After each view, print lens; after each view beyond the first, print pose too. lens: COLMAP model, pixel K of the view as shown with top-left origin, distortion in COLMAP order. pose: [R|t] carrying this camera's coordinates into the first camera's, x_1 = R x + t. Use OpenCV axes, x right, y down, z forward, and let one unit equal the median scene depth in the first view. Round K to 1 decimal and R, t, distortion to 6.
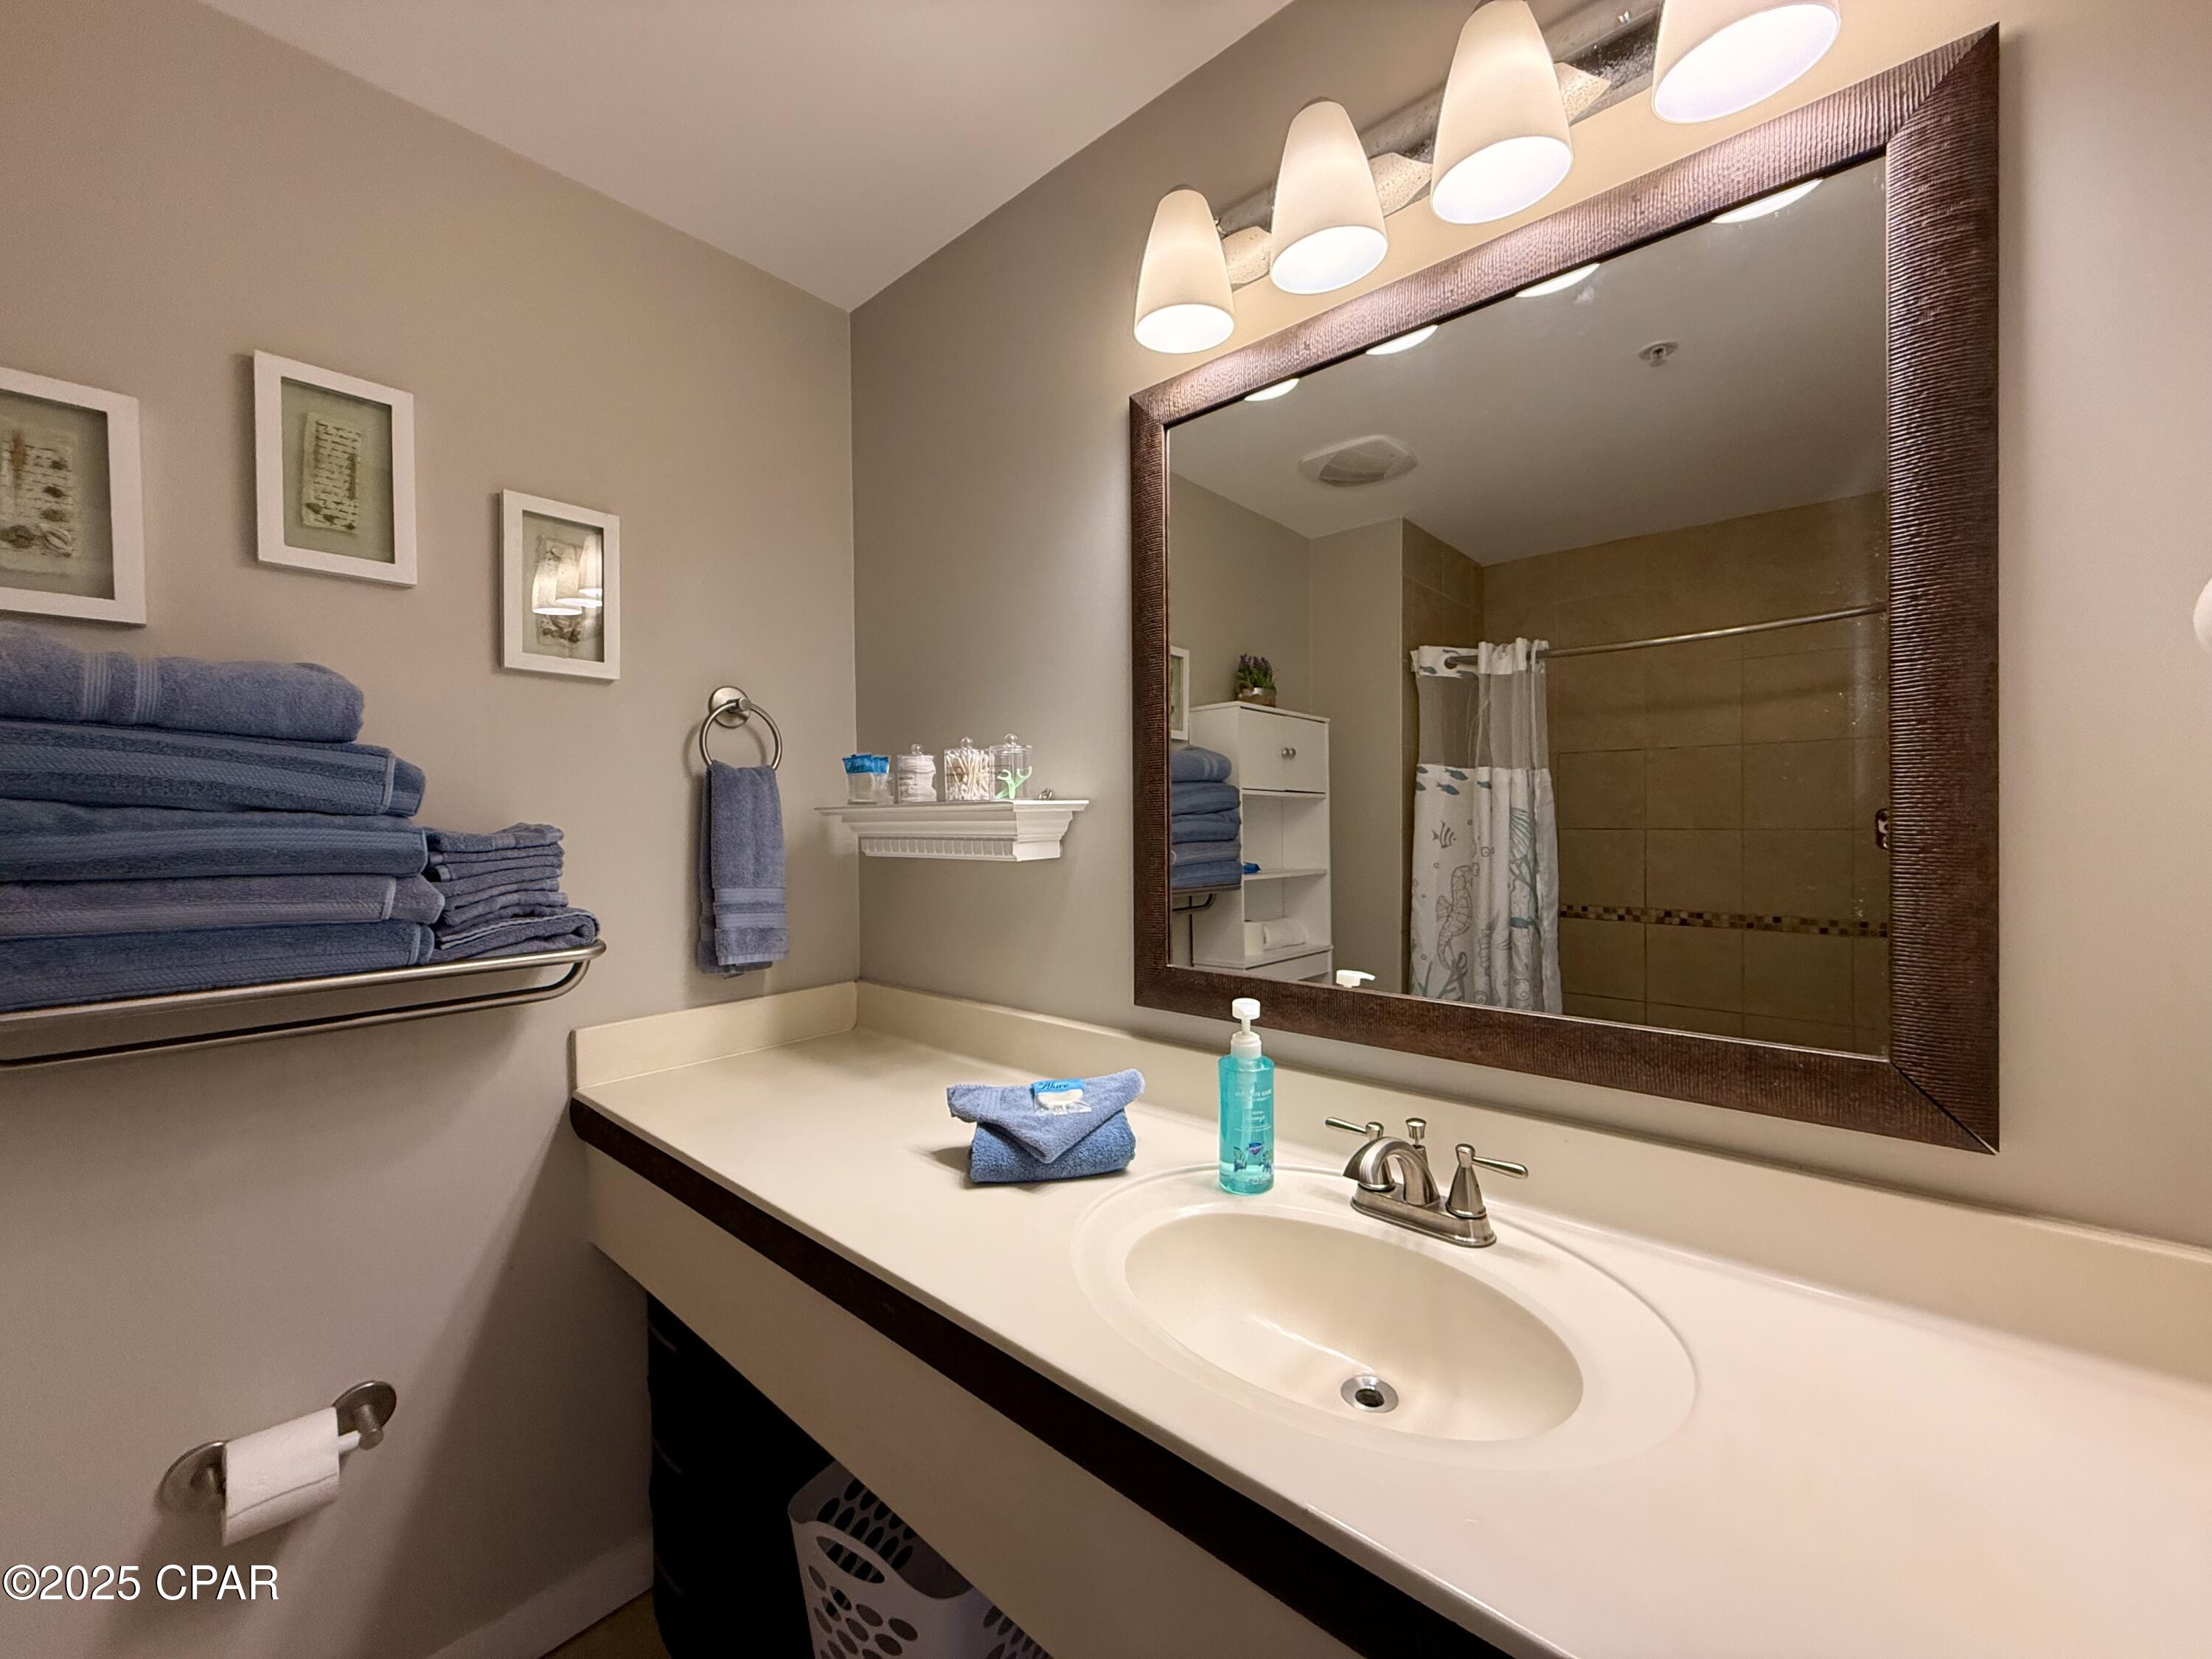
lens RADIAL K [[877.9, 0, 1101.1], [0, 877.9, 832.8], [0, 0, 1]] dist [-0.001050, 0.000425]
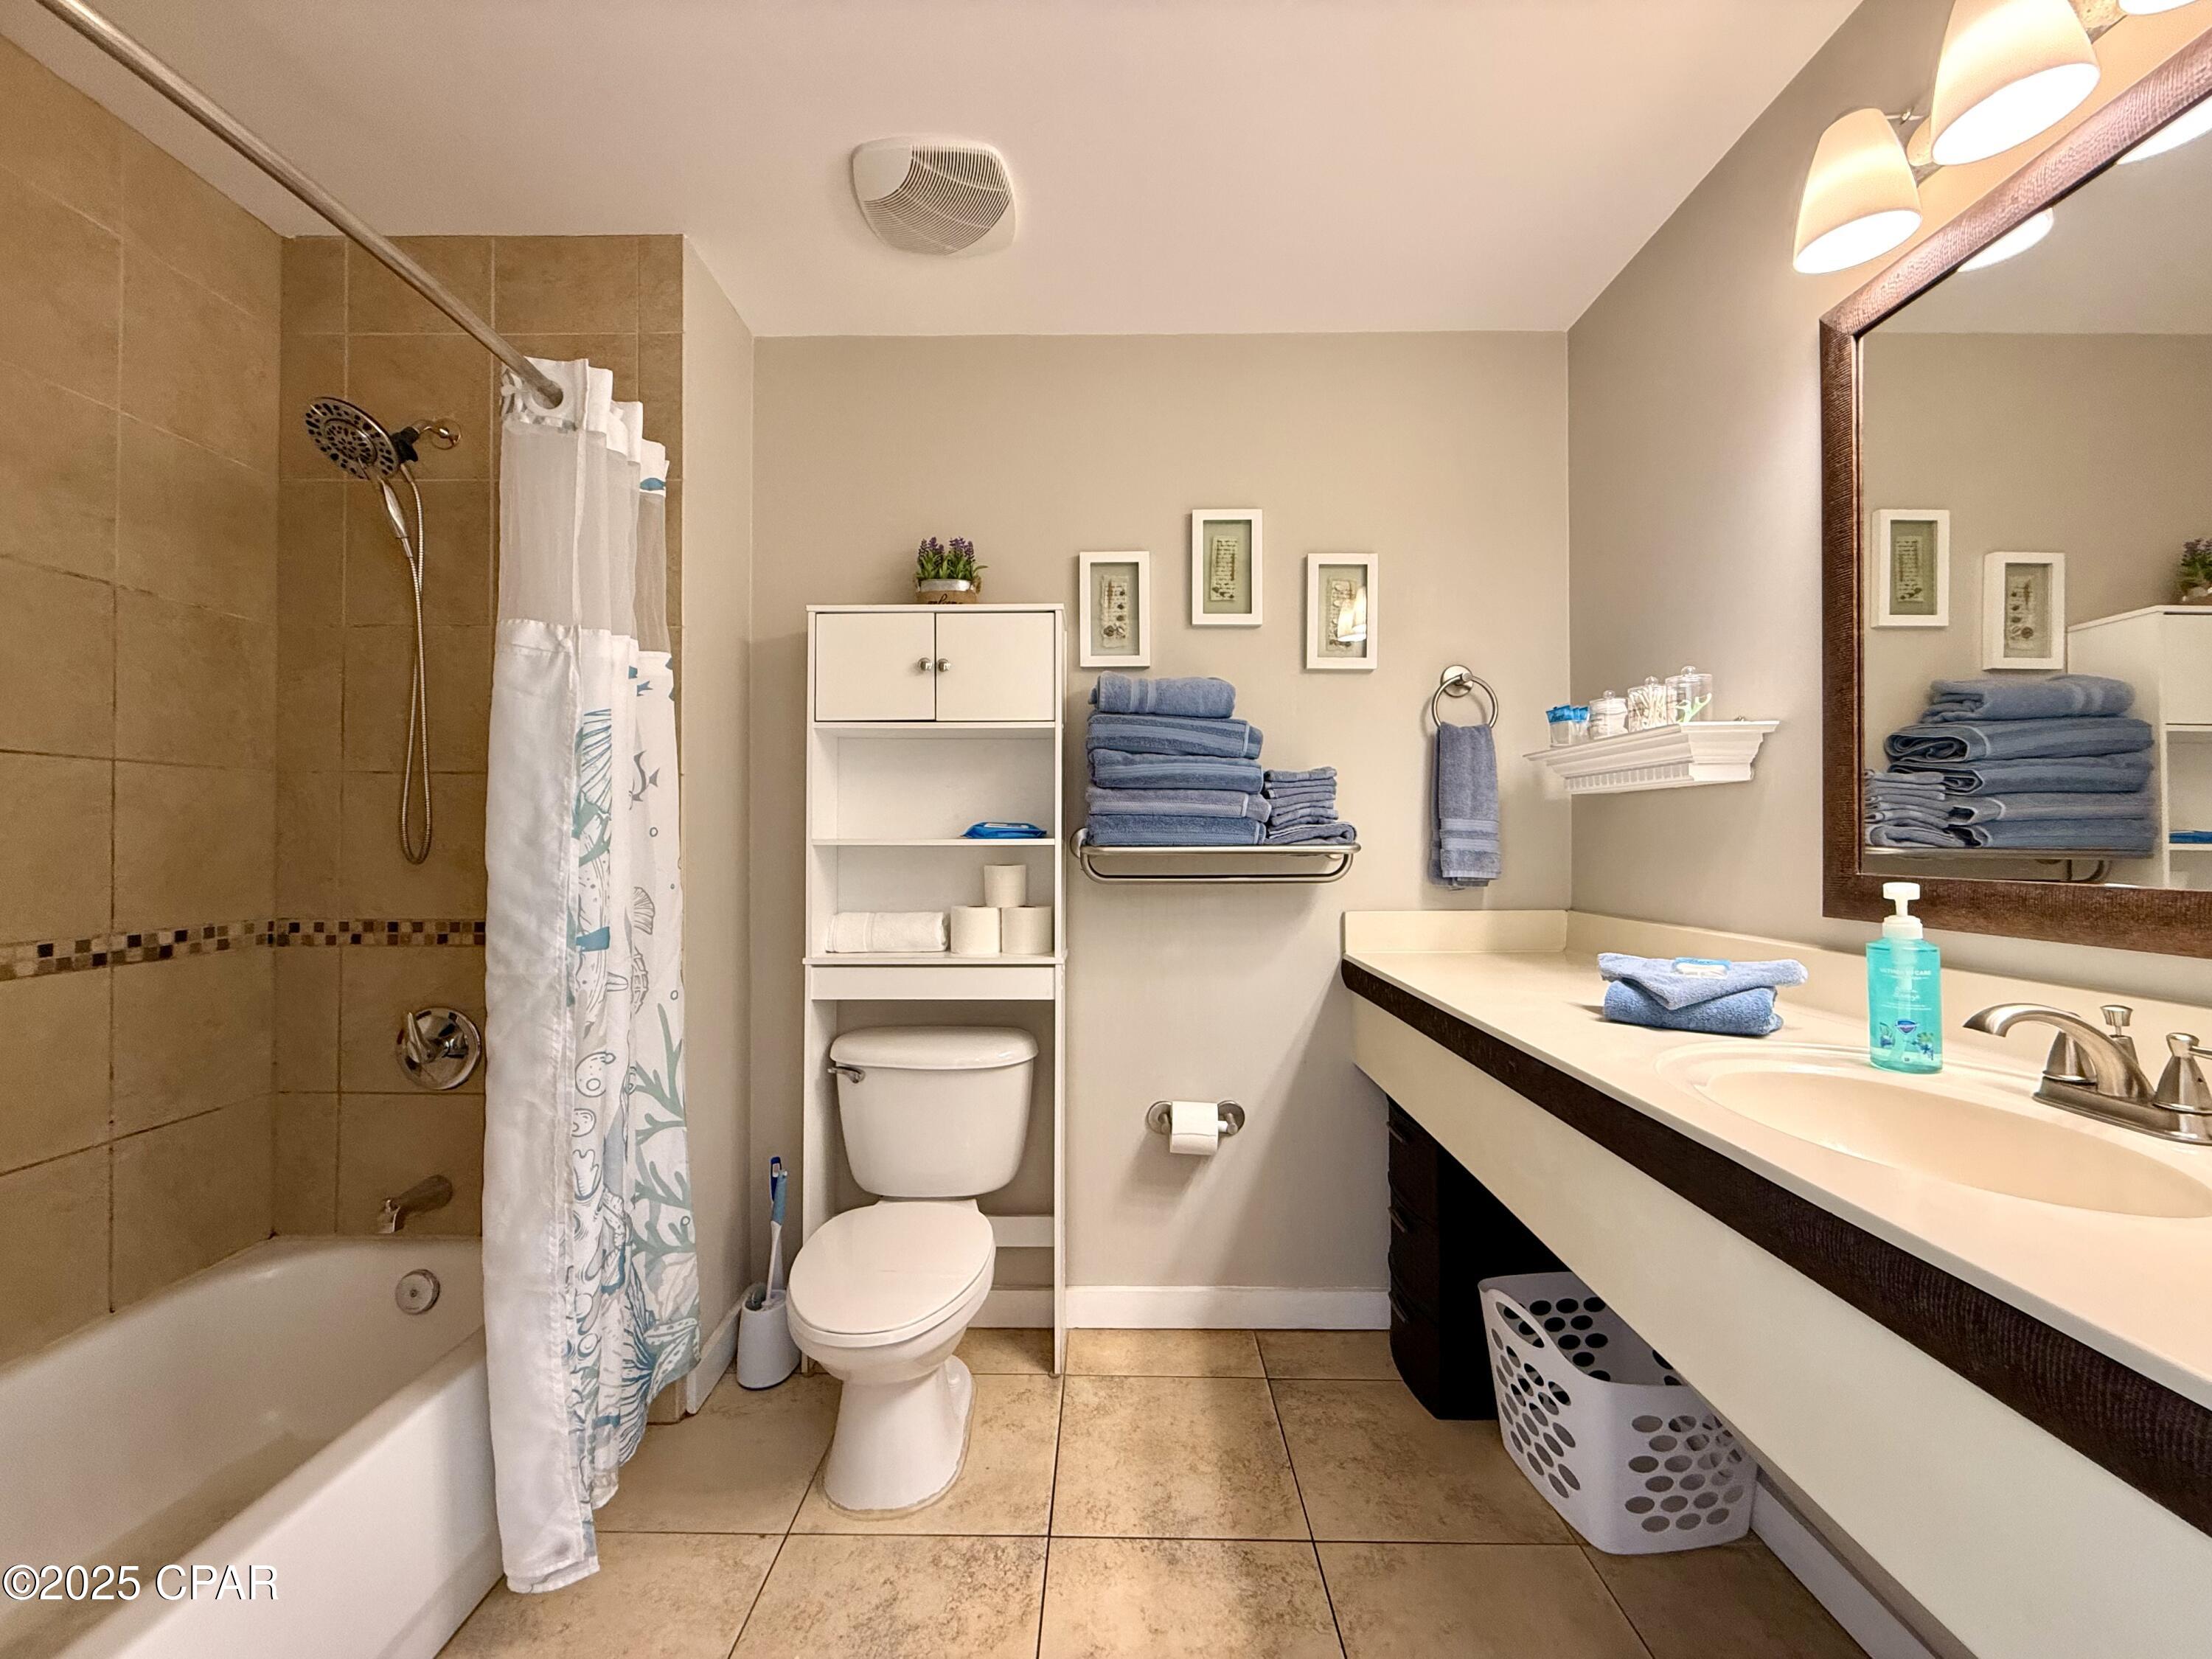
lens RADIAL K [[877.9, 0, 1106.0], [0, 877.9, 832.7], [0, 0, 1]] dist [-0.001050, 0.000425]
pose [[0.659321, 0.002609, -0.751857, 0.263189], [-0.017139, 0.999786, -0.011560, 0.131301], [0.751666, 0.020508, 0.659225, -0.294607]]
